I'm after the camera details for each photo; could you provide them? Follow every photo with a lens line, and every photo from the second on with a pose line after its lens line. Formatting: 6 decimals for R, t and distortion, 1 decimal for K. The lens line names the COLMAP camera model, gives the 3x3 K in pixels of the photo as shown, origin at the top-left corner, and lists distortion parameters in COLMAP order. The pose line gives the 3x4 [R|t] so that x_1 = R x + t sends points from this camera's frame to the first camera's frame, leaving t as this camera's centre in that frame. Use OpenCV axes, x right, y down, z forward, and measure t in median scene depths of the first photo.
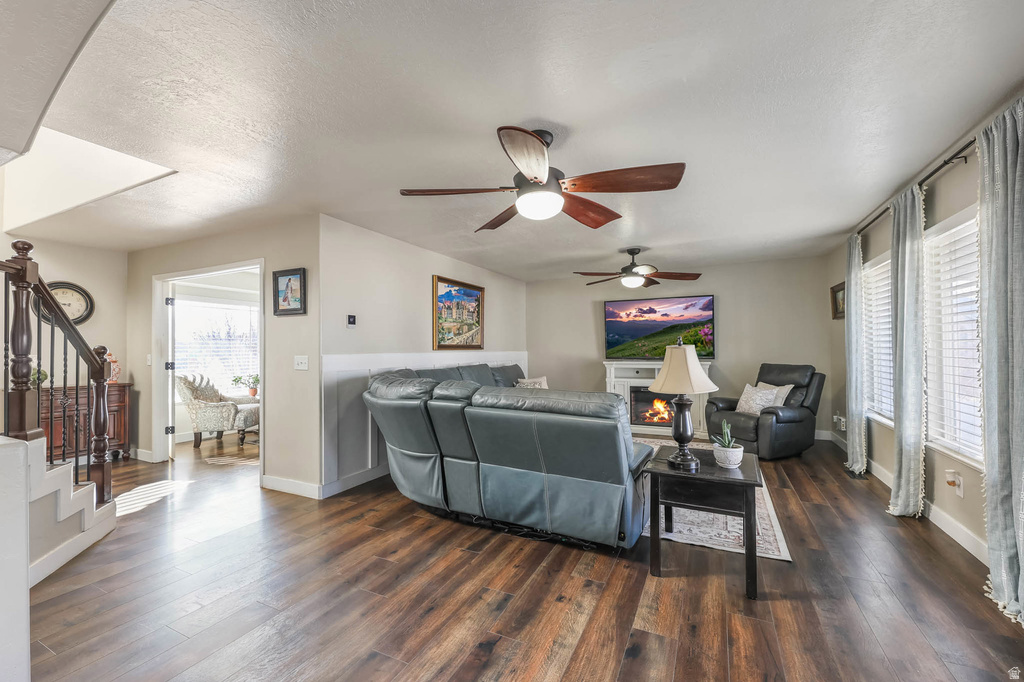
lens RADIAL K [[424.7, 0, 511.0], [0, 424.7, 346.5], [0, 0, 1]] dist [-0.000851, -0.000007]
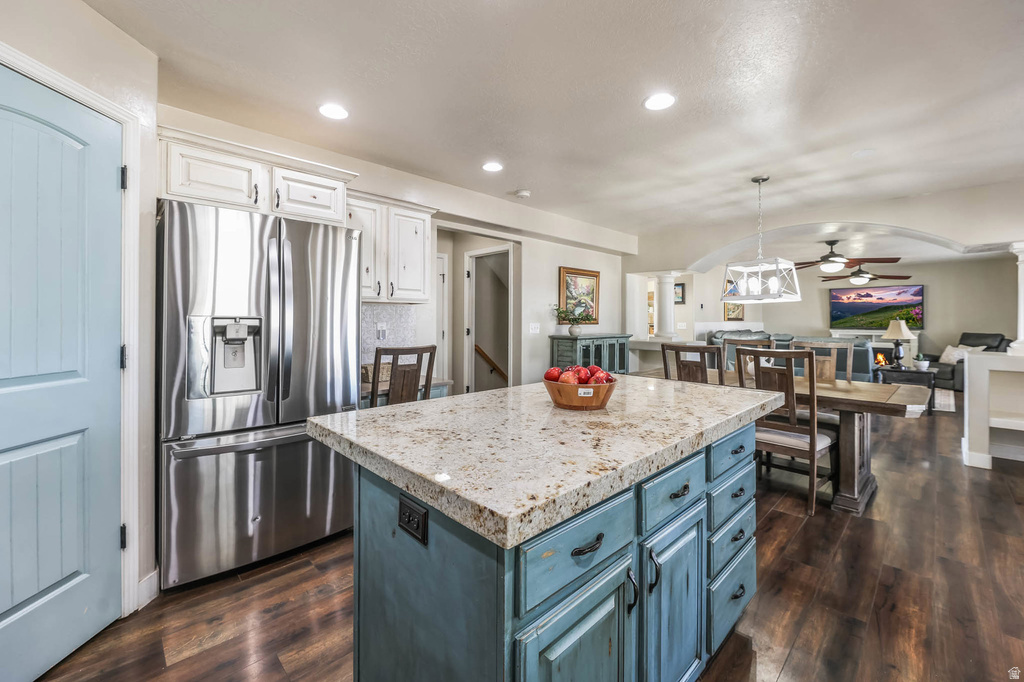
lens RADIAL K [[423.1, 0, 515.5], [0, 423.1, 322.4], [0, 0, 1]] dist [0.008740, 0.000371]
pose [[0.944089, 0.014096, -0.329389, -0.360220], [-0.010285, 0.999859, 0.013310, -0.000387], [0.329530, -0.009179, 0.944100, -0.845741]]
